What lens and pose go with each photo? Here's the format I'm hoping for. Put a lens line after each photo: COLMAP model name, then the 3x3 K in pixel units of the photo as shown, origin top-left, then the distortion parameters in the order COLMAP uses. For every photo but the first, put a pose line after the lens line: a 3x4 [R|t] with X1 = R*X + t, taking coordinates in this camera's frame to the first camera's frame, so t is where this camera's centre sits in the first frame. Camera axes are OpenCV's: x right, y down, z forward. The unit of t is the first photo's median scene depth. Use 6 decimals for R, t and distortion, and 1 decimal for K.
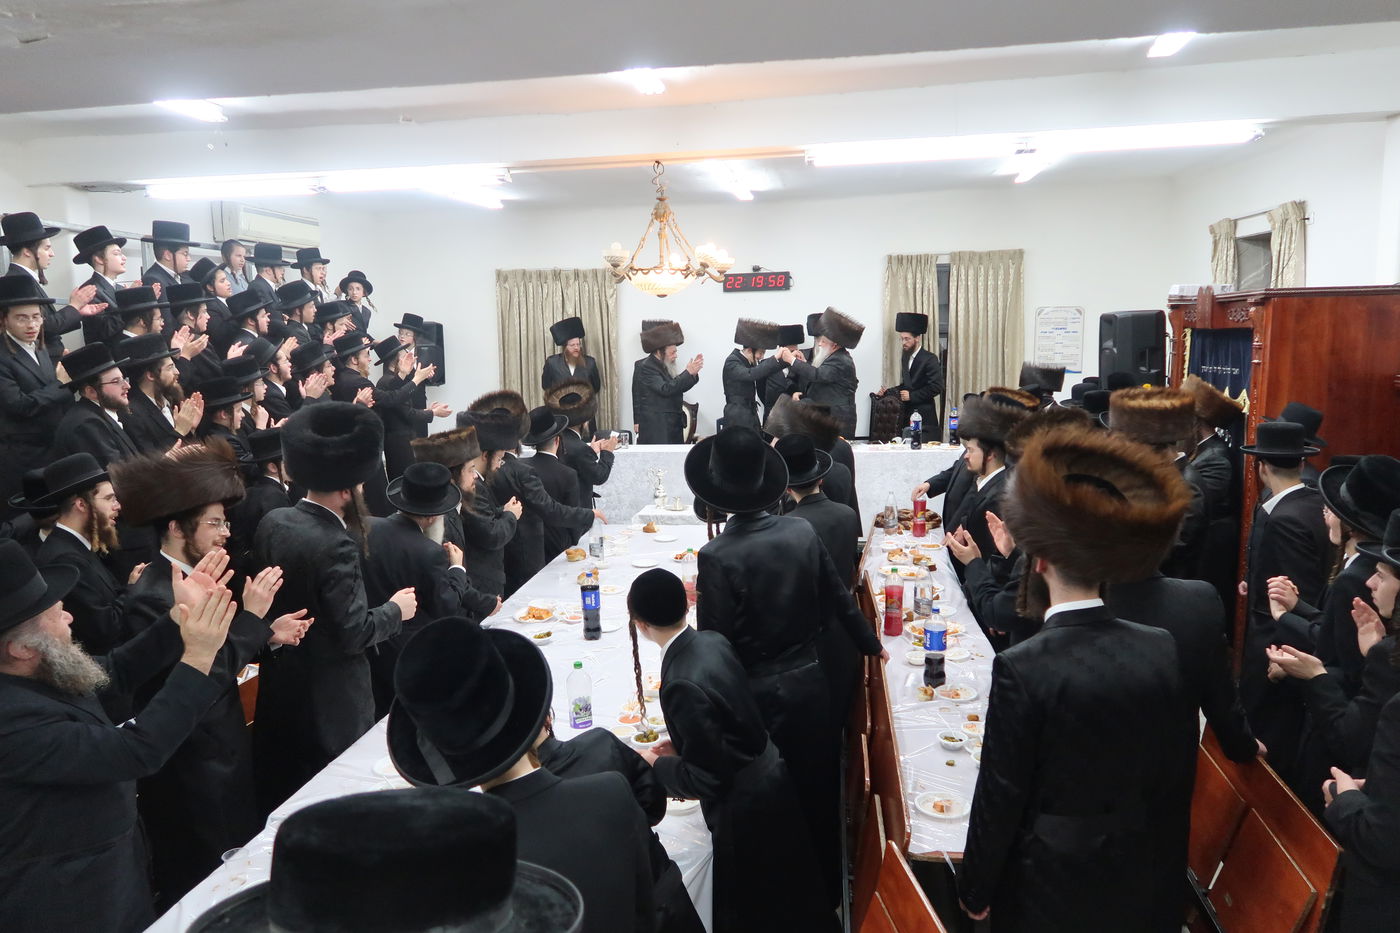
lens RADIAL K [[972.2, 0, 705.3], [0, 972.2, 469.2], [0, 0, 1]] dist [0.015193, 0.016177]
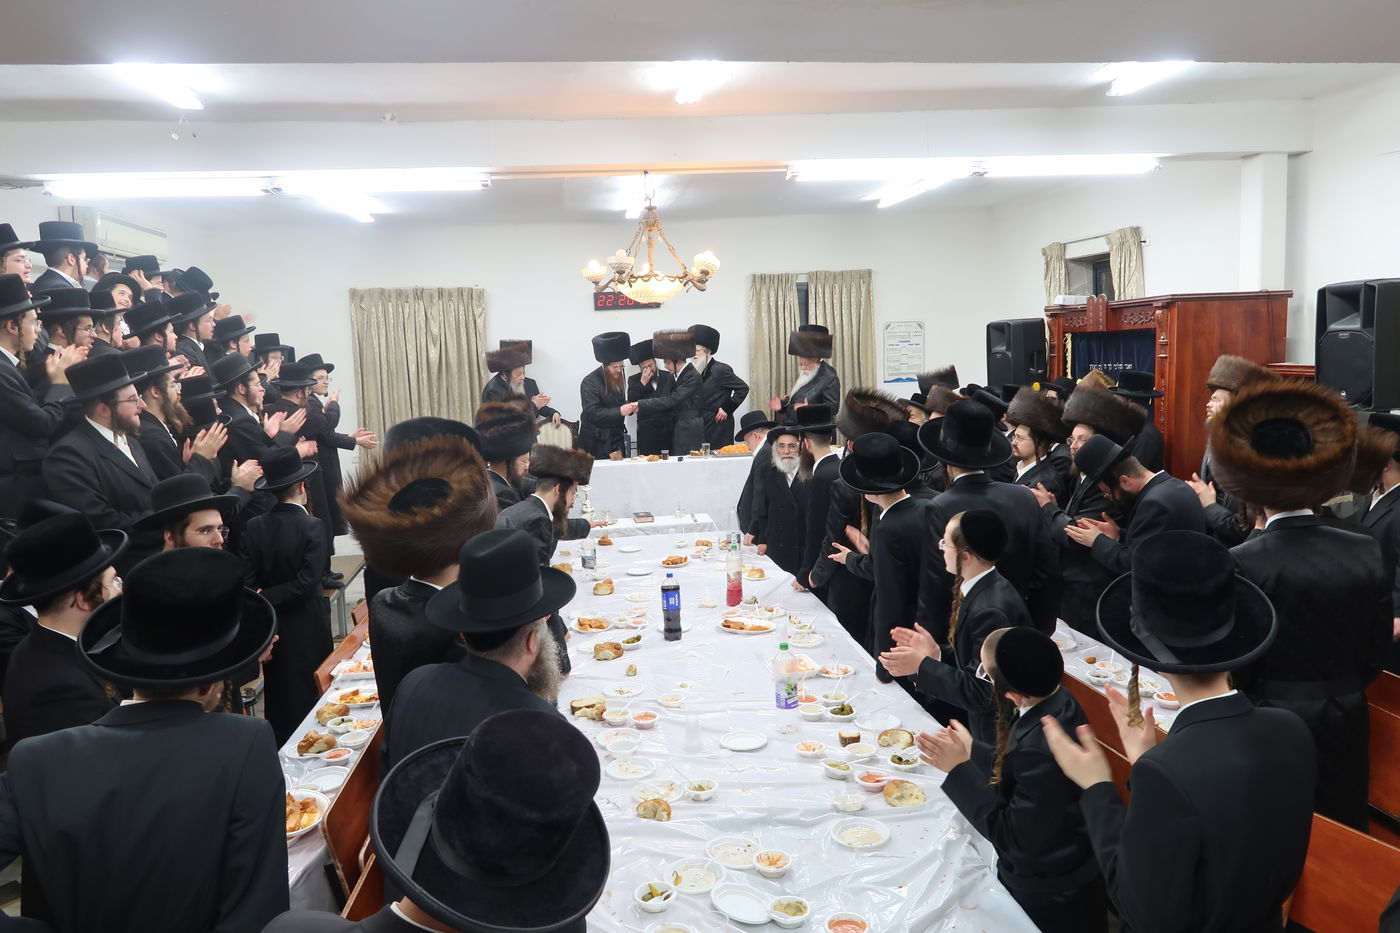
lens RADIAL K [[972.2, 0, 690.9], [0, 972.2, 462.5], [0, 0, 1]] dist [0.015193, 0.016177]
pose [[0.962206, -0.047259, 0.268189, -0.208102], [0.057628, 0.997859, -0.030919, 0.014506], [-0.266153, 0.045205, 0.962870, 0.017127]]
